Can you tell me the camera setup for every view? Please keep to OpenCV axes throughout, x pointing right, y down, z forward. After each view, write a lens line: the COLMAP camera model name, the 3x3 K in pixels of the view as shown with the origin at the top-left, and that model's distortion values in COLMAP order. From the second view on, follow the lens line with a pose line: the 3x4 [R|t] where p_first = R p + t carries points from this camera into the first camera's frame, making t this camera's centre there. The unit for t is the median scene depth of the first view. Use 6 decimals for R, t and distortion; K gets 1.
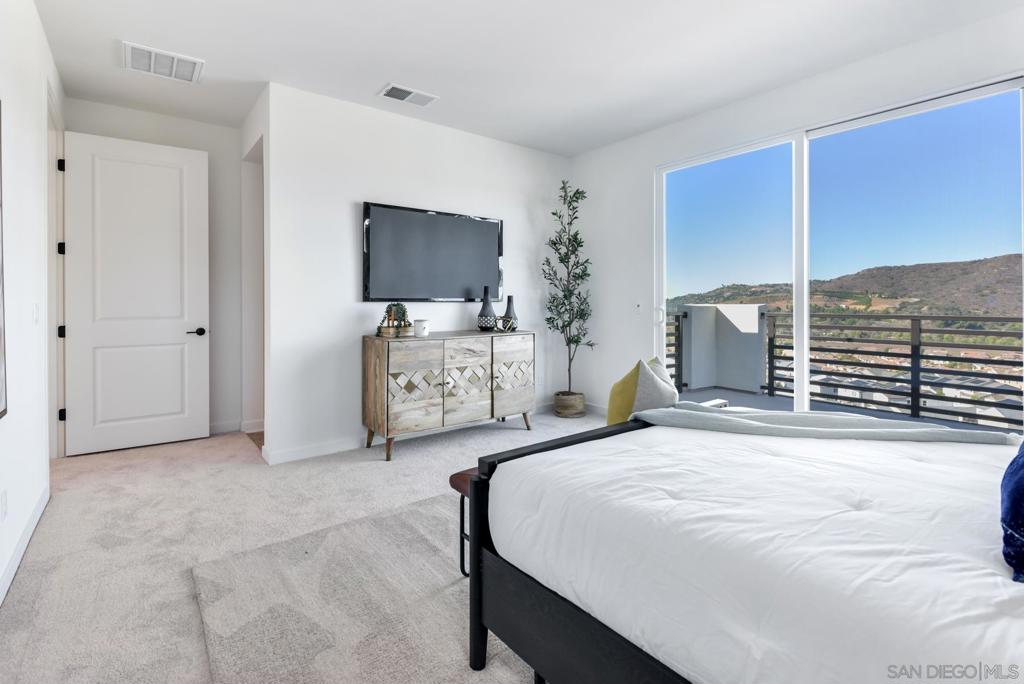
lens RADIAL K [[468.3, 0, 498.5], [0, 468.3, 301.7], [0, 0, 1]] dist [0.006305, -0.002765]
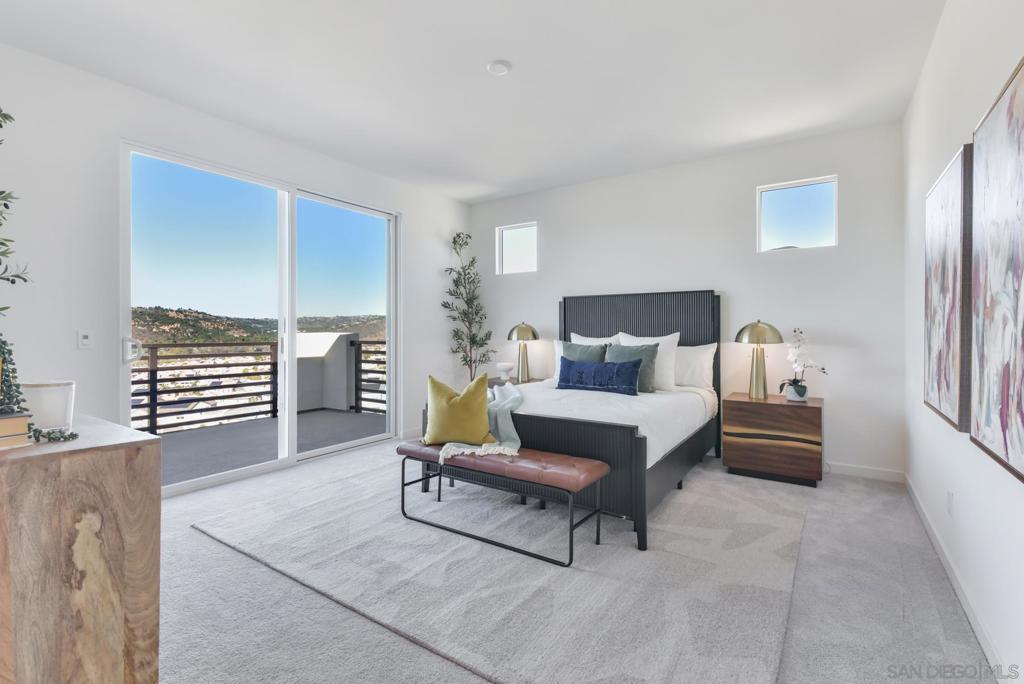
lens RADIAL K [[468.3, 0, 507.7], [0, 468.3, 334.1], [0, 0, 1]] dist [0.006305, -0.002765]
pose [[-0.304755, -0.002916, 0.952426, -0.947098], [-0.000758, 0.999996, 0.002819, 0.004896], [-0.952431, 0.000137, -0.304755, 1.256220]]
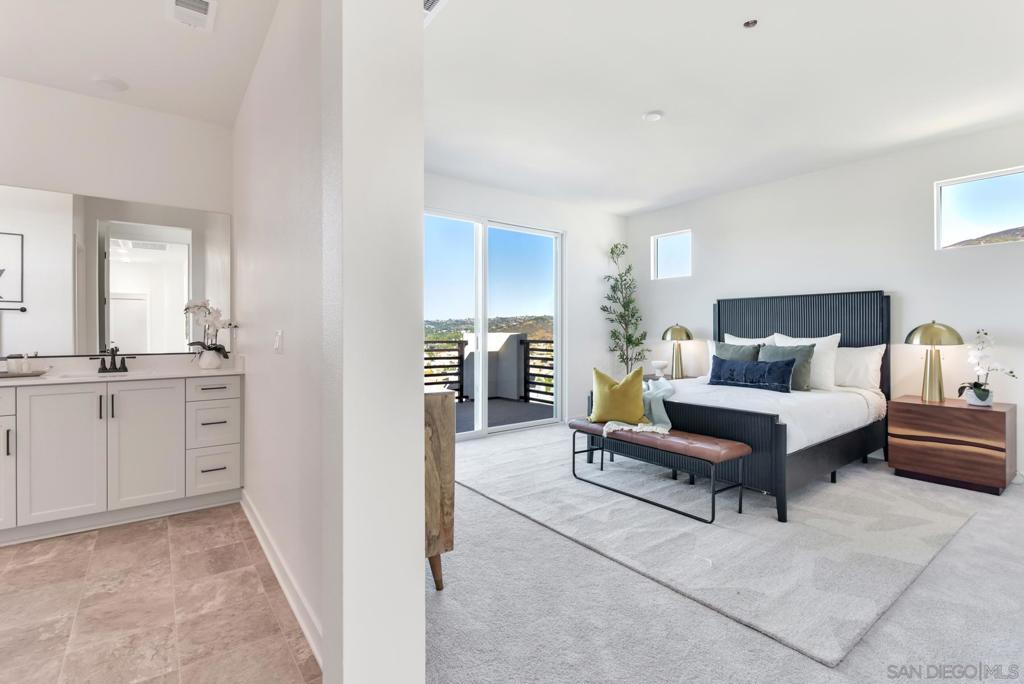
lens RADIAL K [[468.3, 0, 508.6], [0, 468.3, 329.7], [0, 0, 1]] dist [0.006305, -0.002765]
pose [[0.013267, 0.006313, 0.999892, -1.269801], [-0.002716, 0.999977, -0.006278, 0.003390], [-0.999908, -0.002632, 0.013284, 1.342419]]
